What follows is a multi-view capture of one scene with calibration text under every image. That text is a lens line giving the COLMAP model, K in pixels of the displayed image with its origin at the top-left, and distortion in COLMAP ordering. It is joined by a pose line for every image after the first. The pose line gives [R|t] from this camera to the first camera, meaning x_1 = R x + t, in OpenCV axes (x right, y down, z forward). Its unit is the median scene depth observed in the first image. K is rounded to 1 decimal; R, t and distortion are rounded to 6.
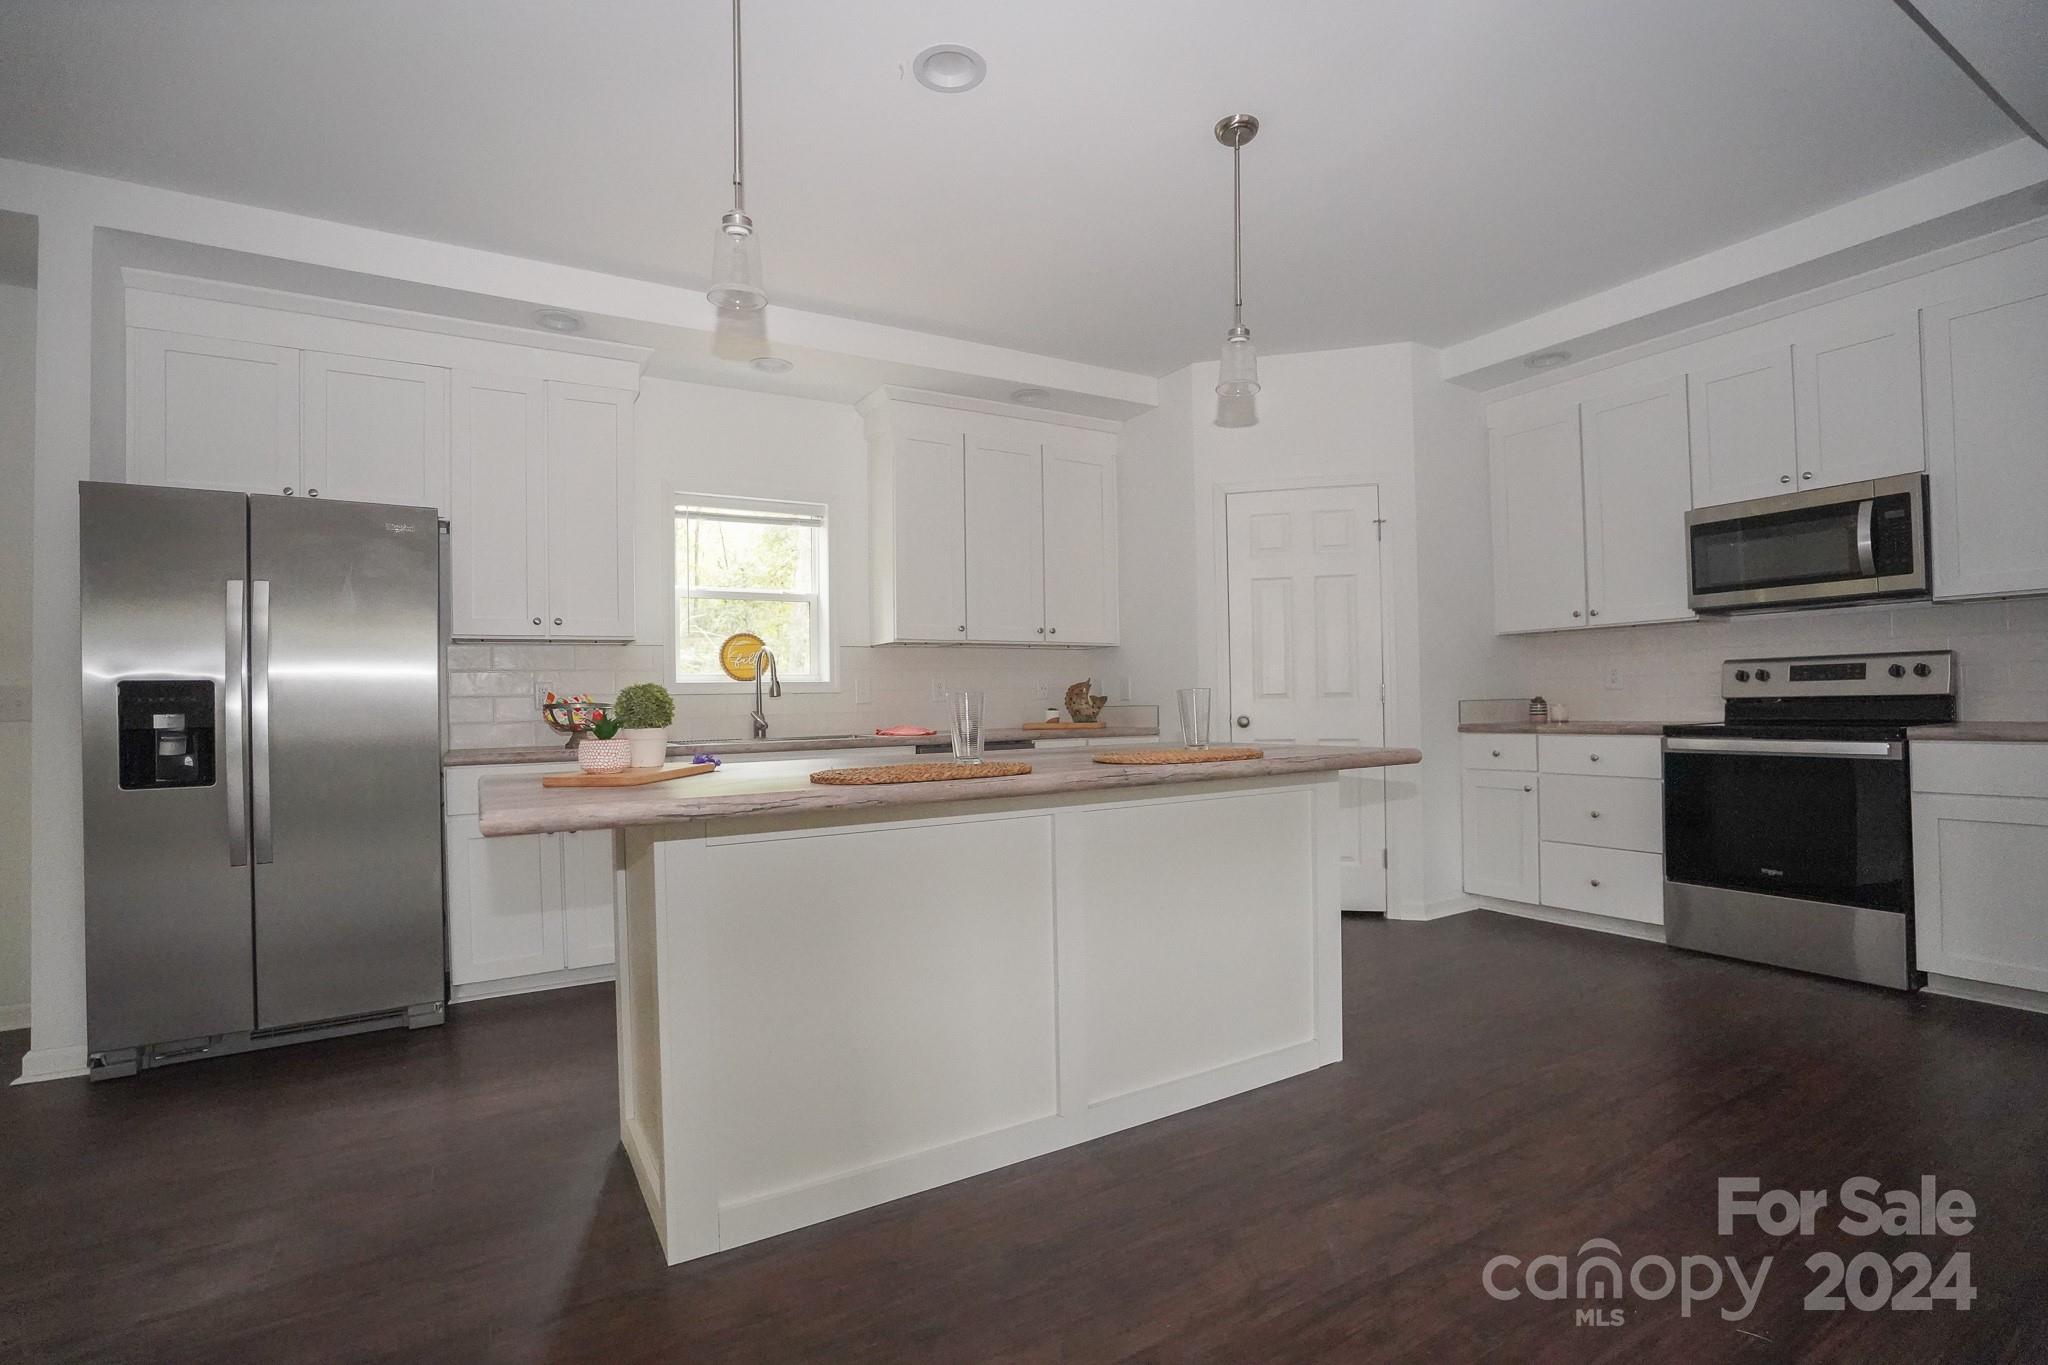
lens RADIAL K [[940.9, 0, 1025.3], [0, 940.9, 690.4], [0, 0, 1]] dist [-0.045629, 0.012718]
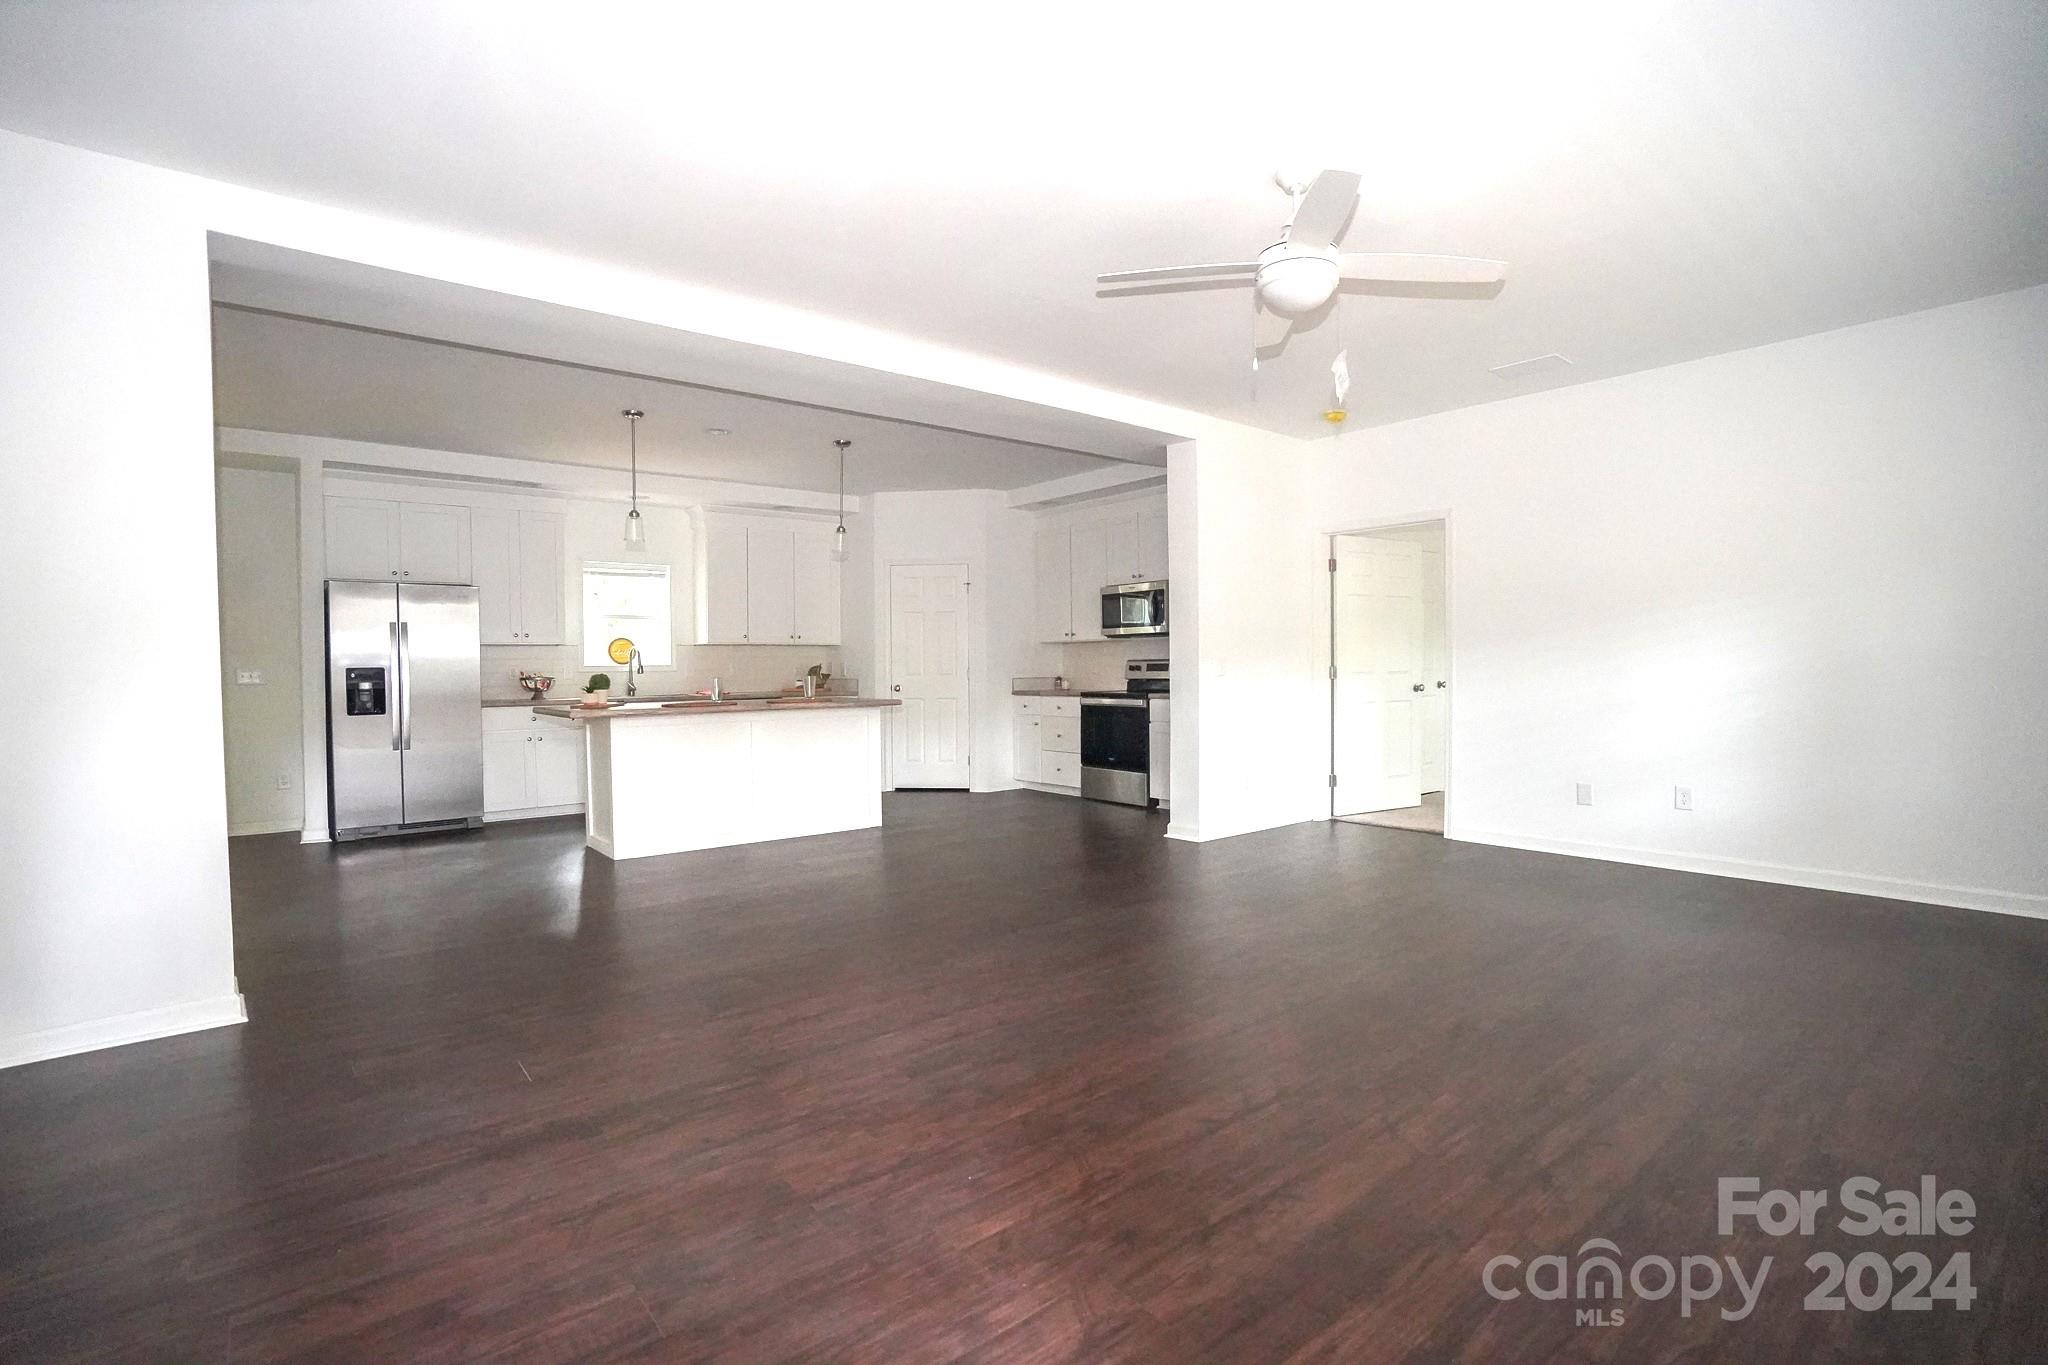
lens RADIAL K [[940.9, 0, 1007.9], [0, 940.9, 687.1], [0, 0, 1]] dist [-0.045629, 0.012718]
pose [[0.990734, 0.006941, 0.135635, 0.235065], [-0.011315, 0.999440, 0.031503, -0.037409], [-0.135341, -0.032746, 0.990258, -1.071215]]
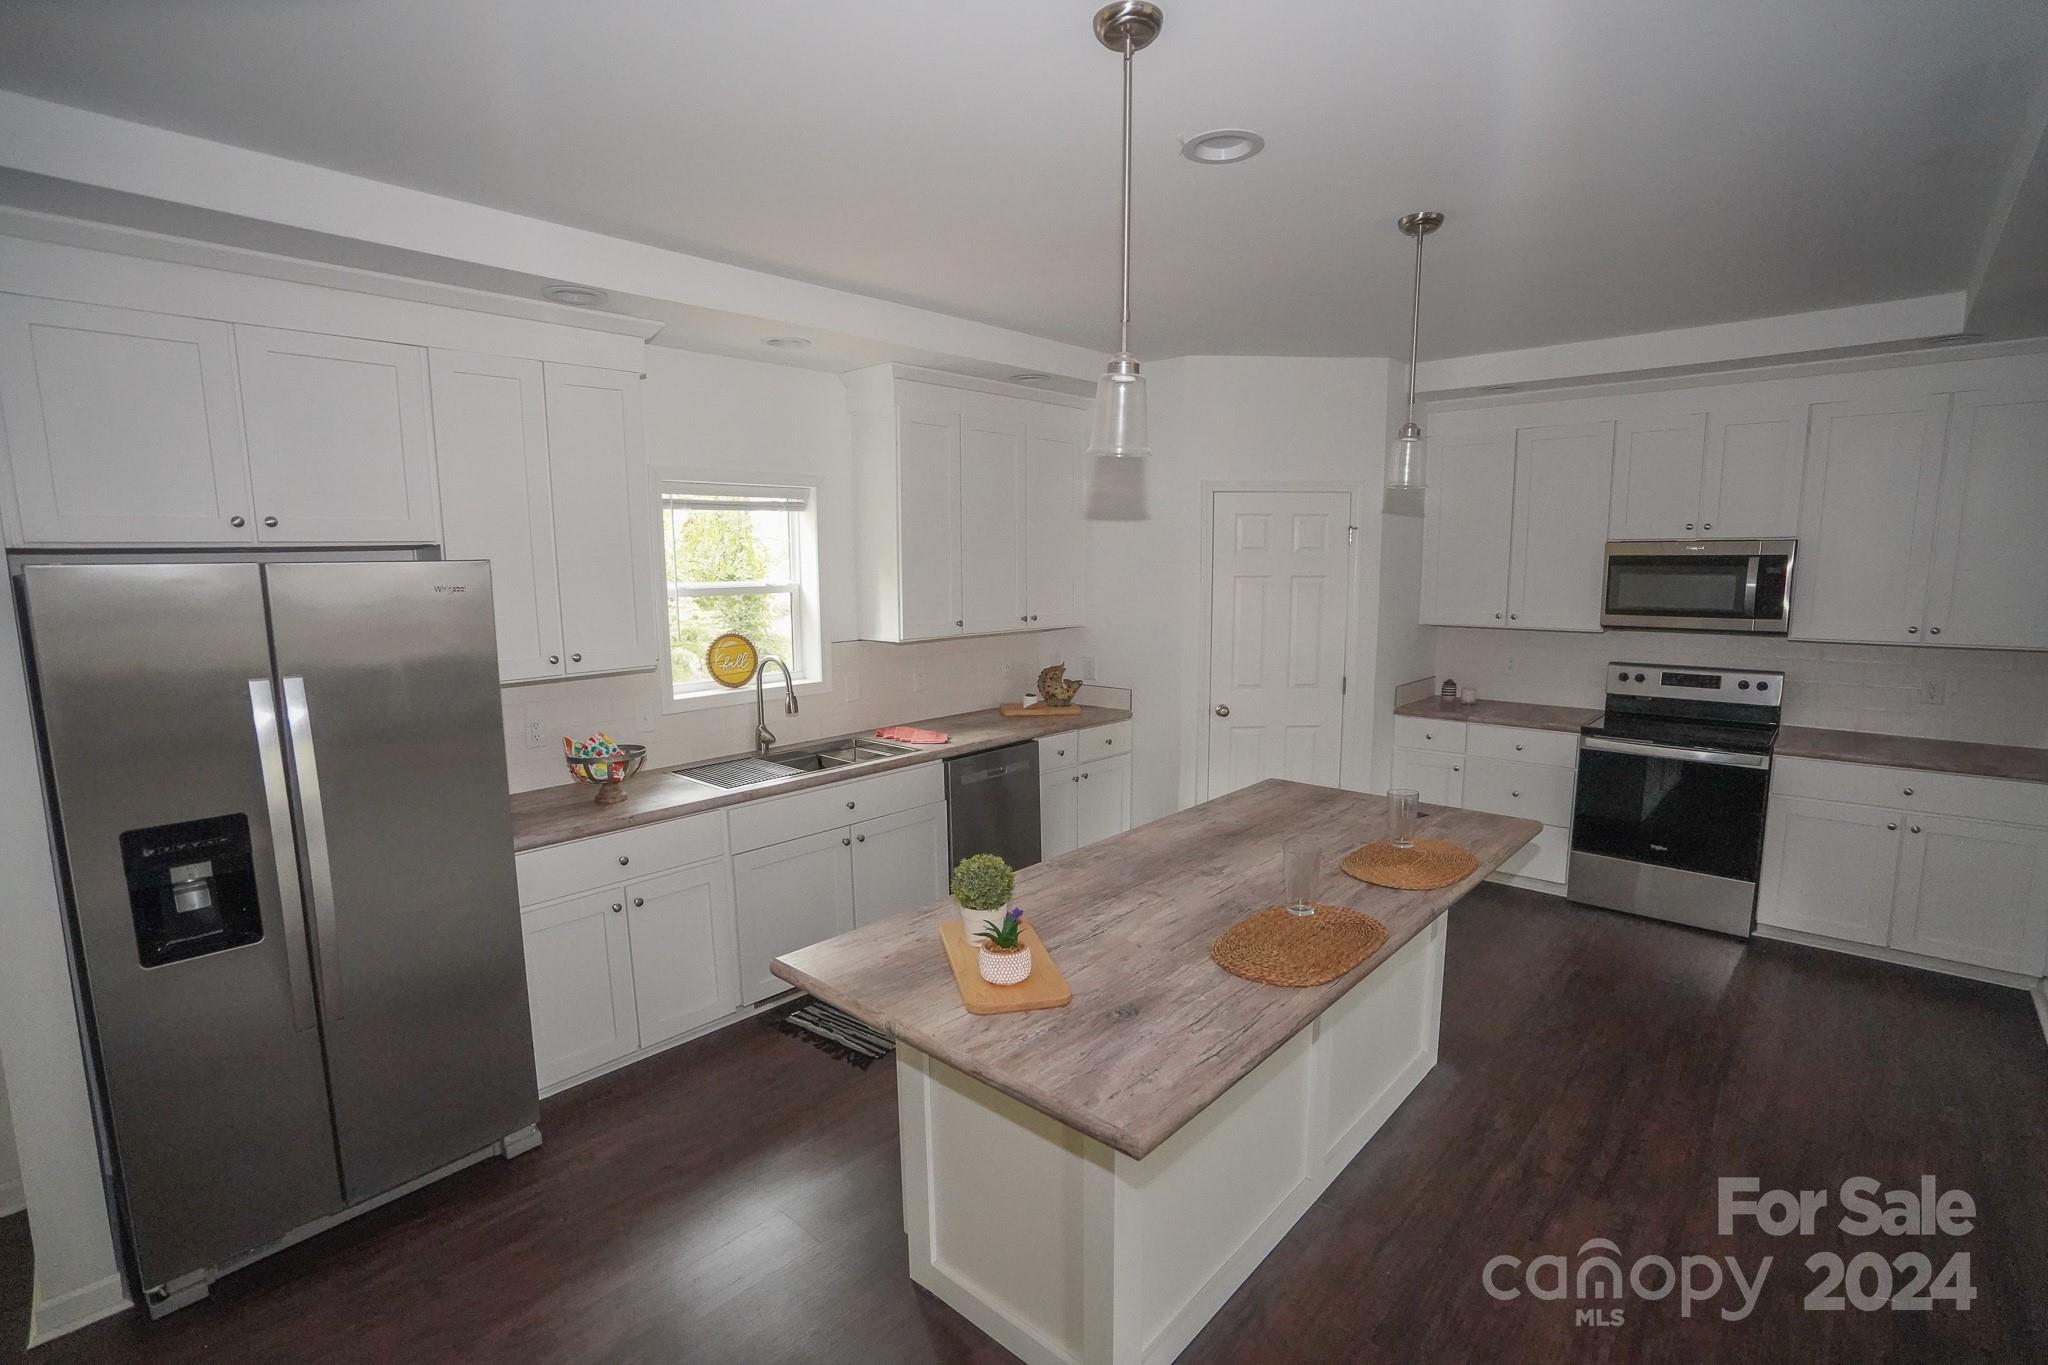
lens RADIAL K [[940.9, 0, 1023.3], [0, 940.9, 690.0], [0, 0, 1]] dist [-0.045629, 0.012718]
pose [[0.956703, -0.028628, 0.289655, -0.355705], [-0.014446, 0.989255, 0.145487, -0.172972], [-0.290707, -0.143372, 0.946009, 0.068952]]
